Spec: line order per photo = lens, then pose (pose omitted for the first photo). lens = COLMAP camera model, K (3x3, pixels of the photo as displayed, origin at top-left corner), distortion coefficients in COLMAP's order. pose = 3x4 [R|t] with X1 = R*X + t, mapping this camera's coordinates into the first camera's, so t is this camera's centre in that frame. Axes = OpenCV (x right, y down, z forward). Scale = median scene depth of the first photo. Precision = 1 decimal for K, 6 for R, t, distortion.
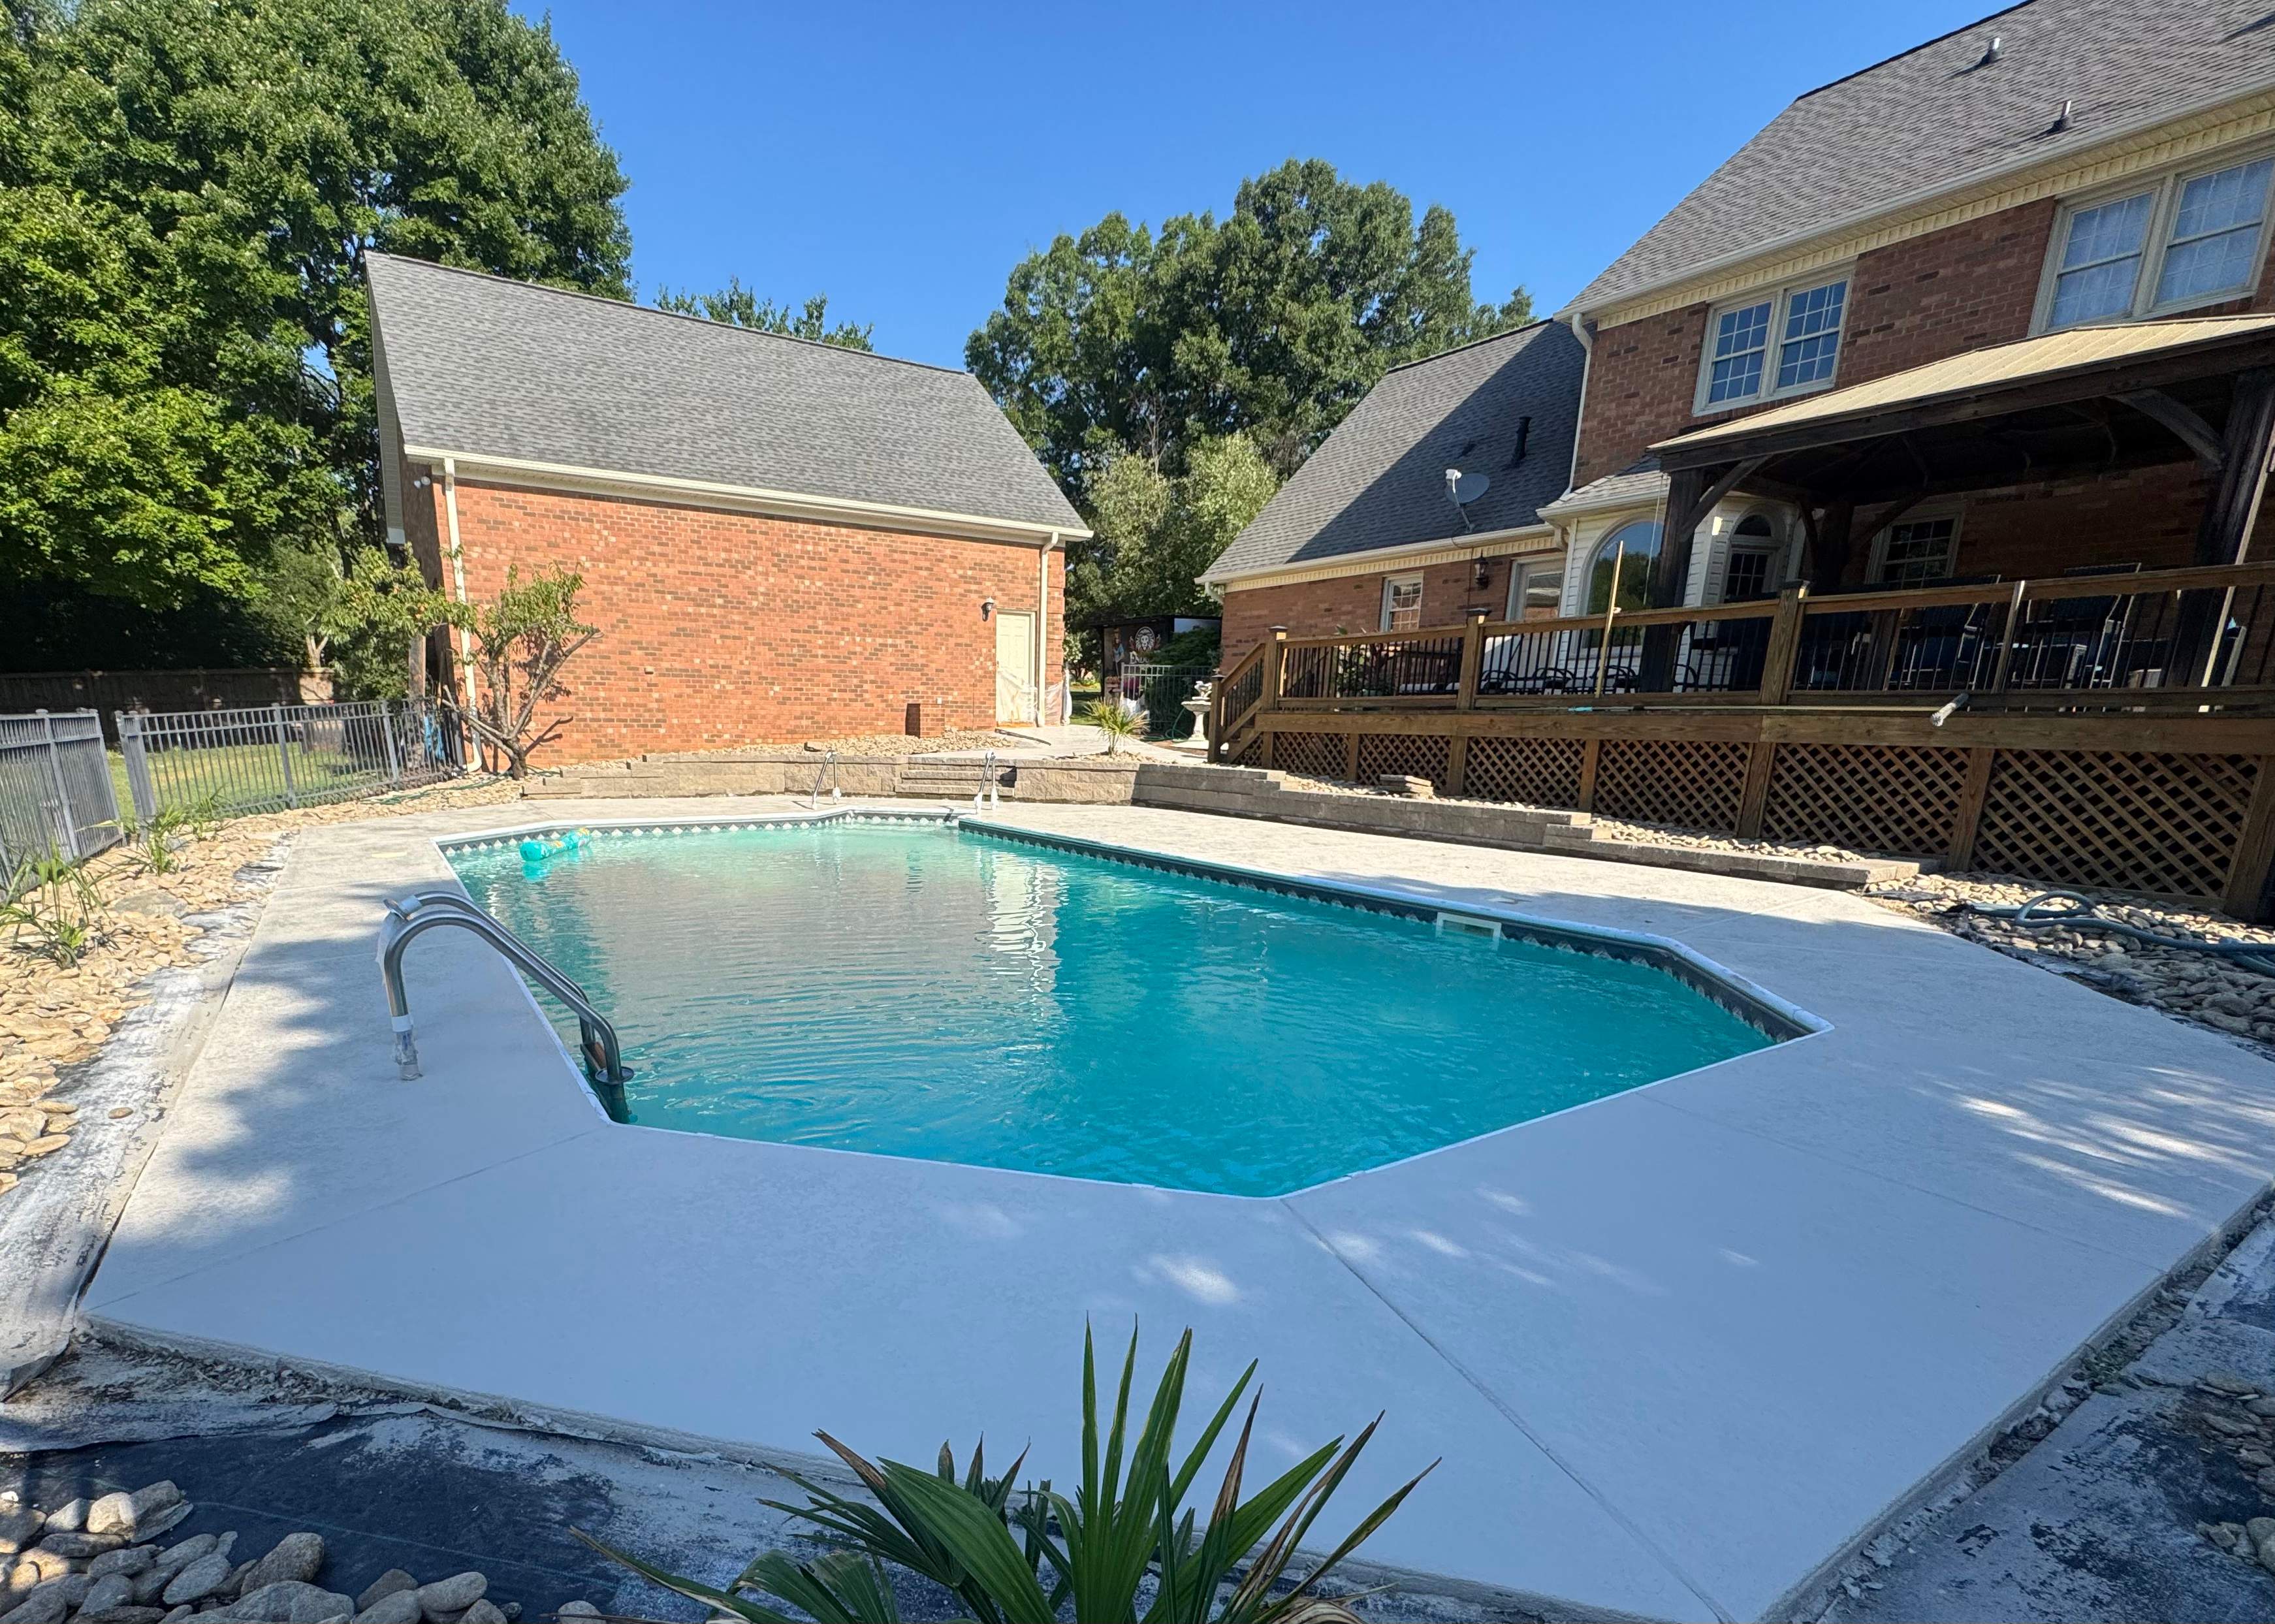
lens RADIAL K [[1123.3, 0, 1137.5], [0, 1123.3, 812.0], [0, 0, 1]] dist [-0.000313, -0.000013]
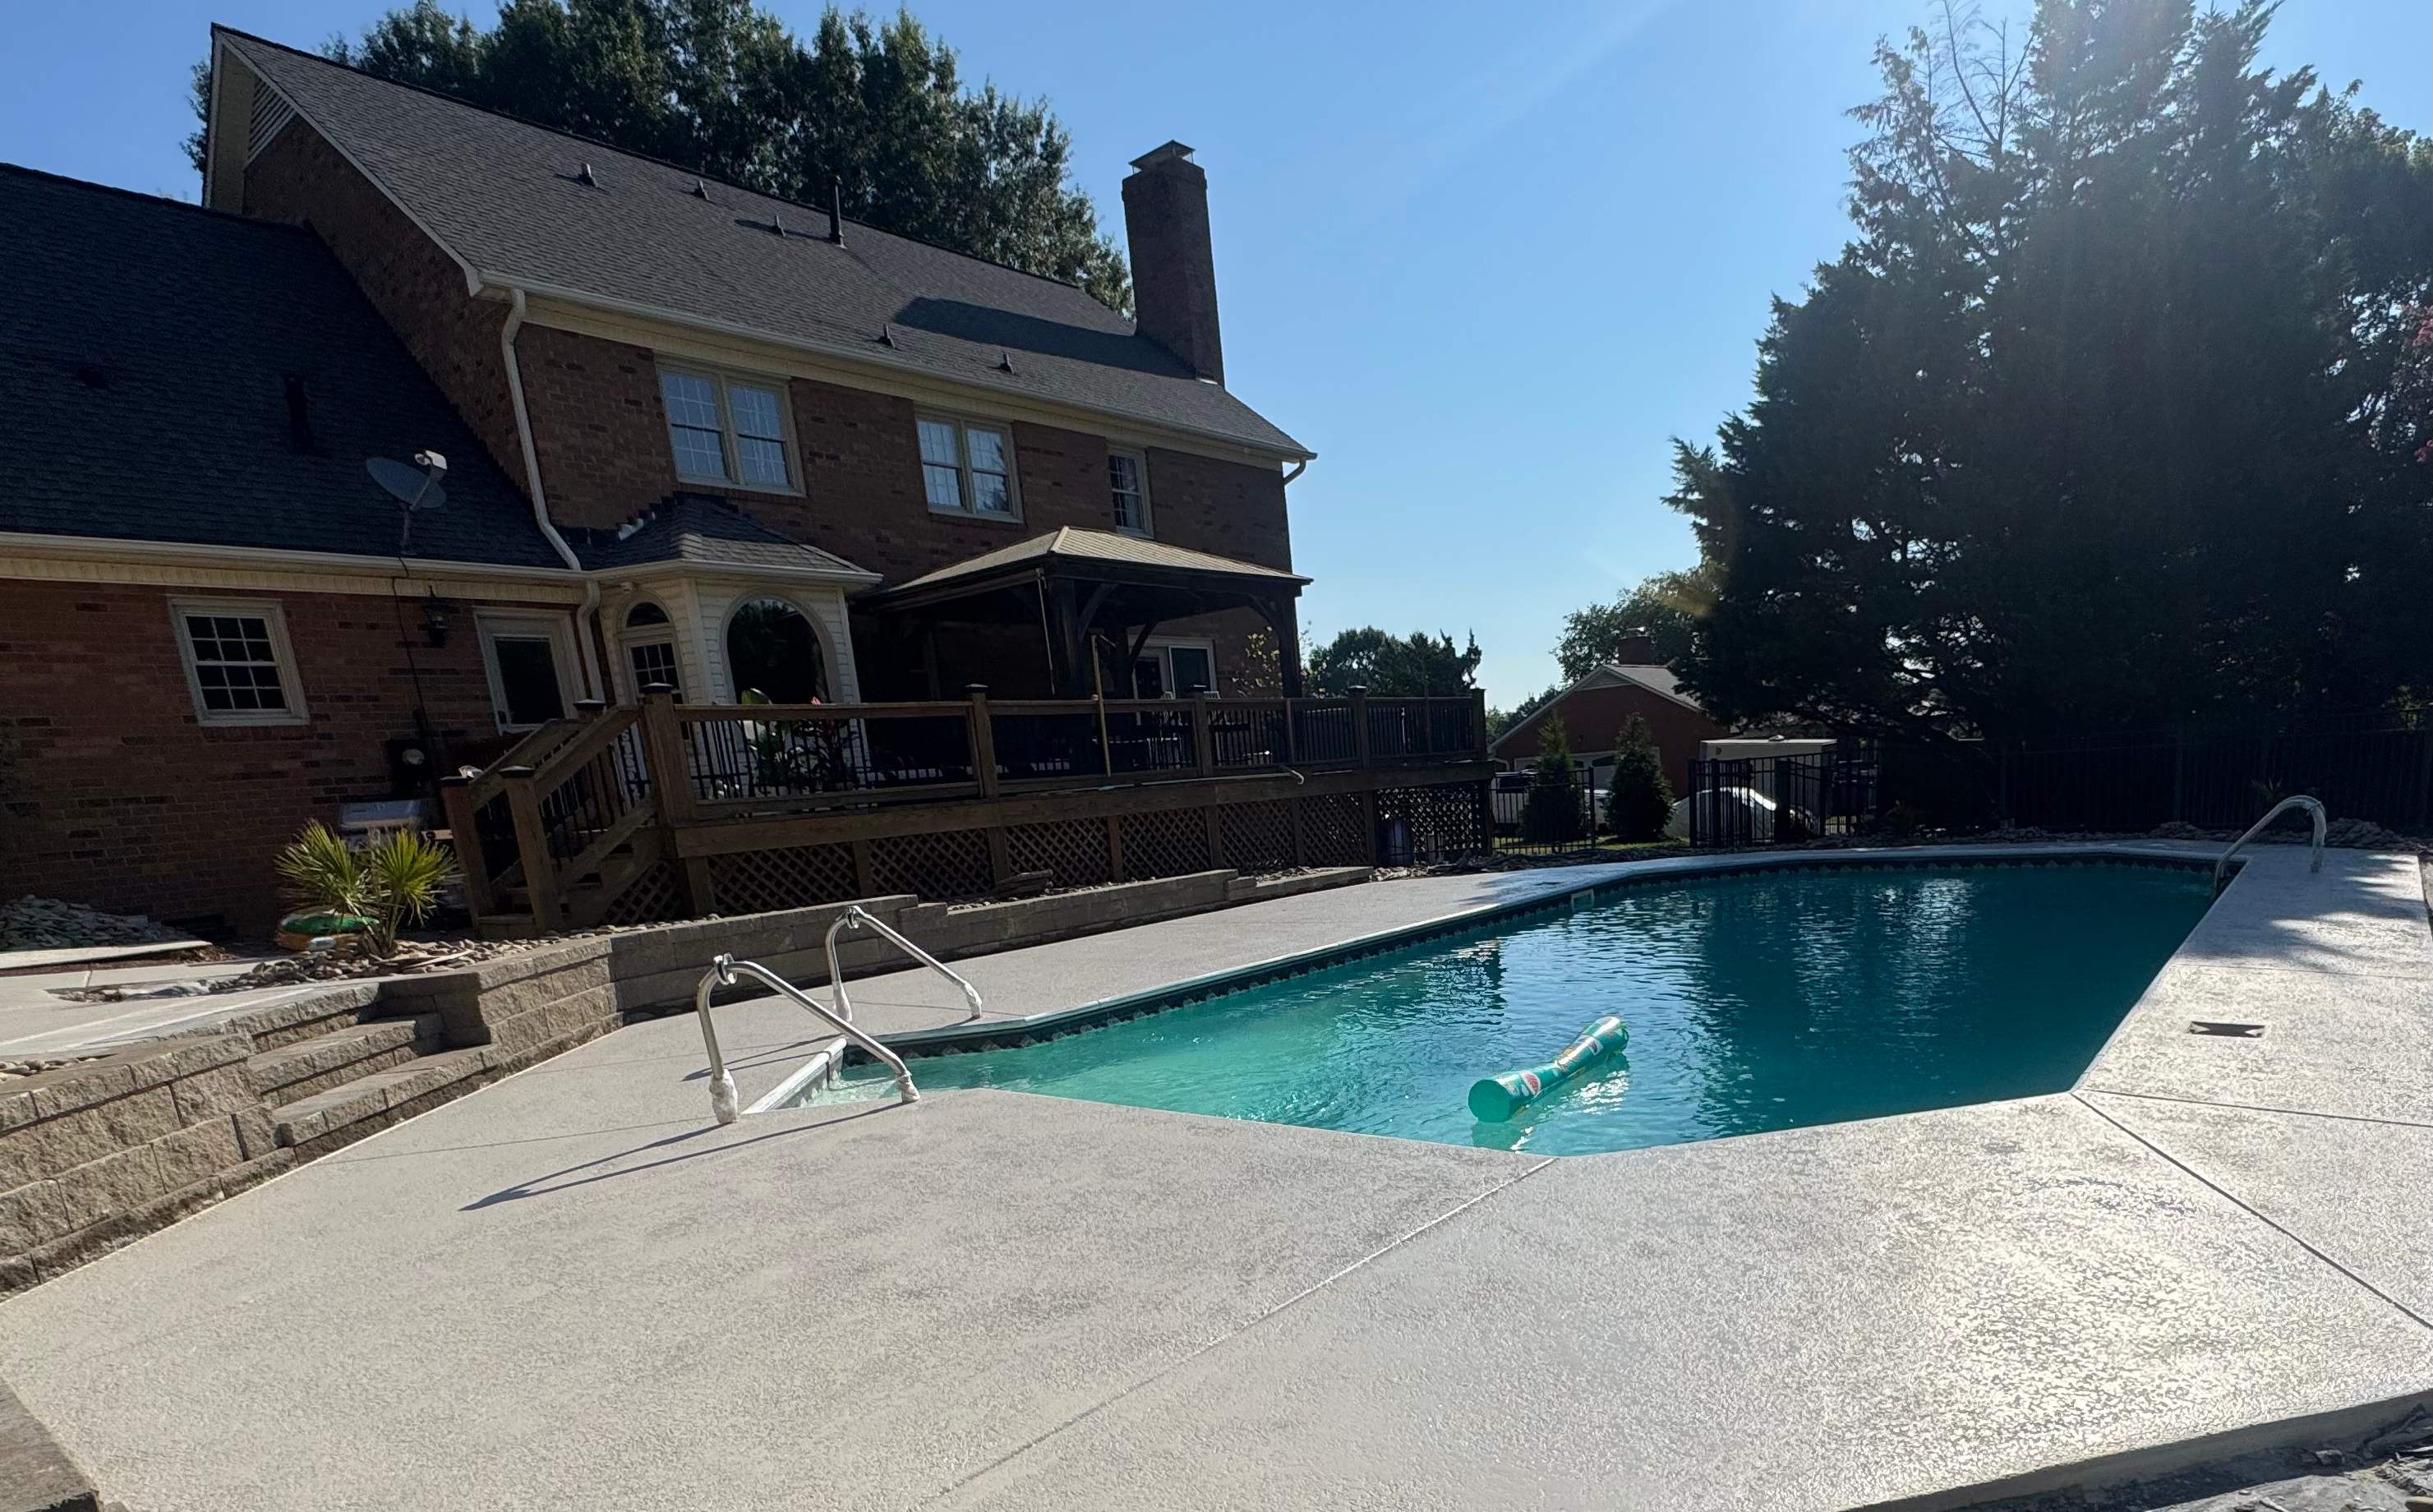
lens RADIAL K [[1416.6, 0, 1216.5], [0, 1416.6, 756.0], [0, 0, 1]] dist [-0.000019, -0.000107]
pose [[-0.263333, 0.023944, 0.964408, -0.783900], [0.151158, 0.988368, 0.016735, -0.108074], [-0.952789, 0.150184, -0.263889, 1.049262]]
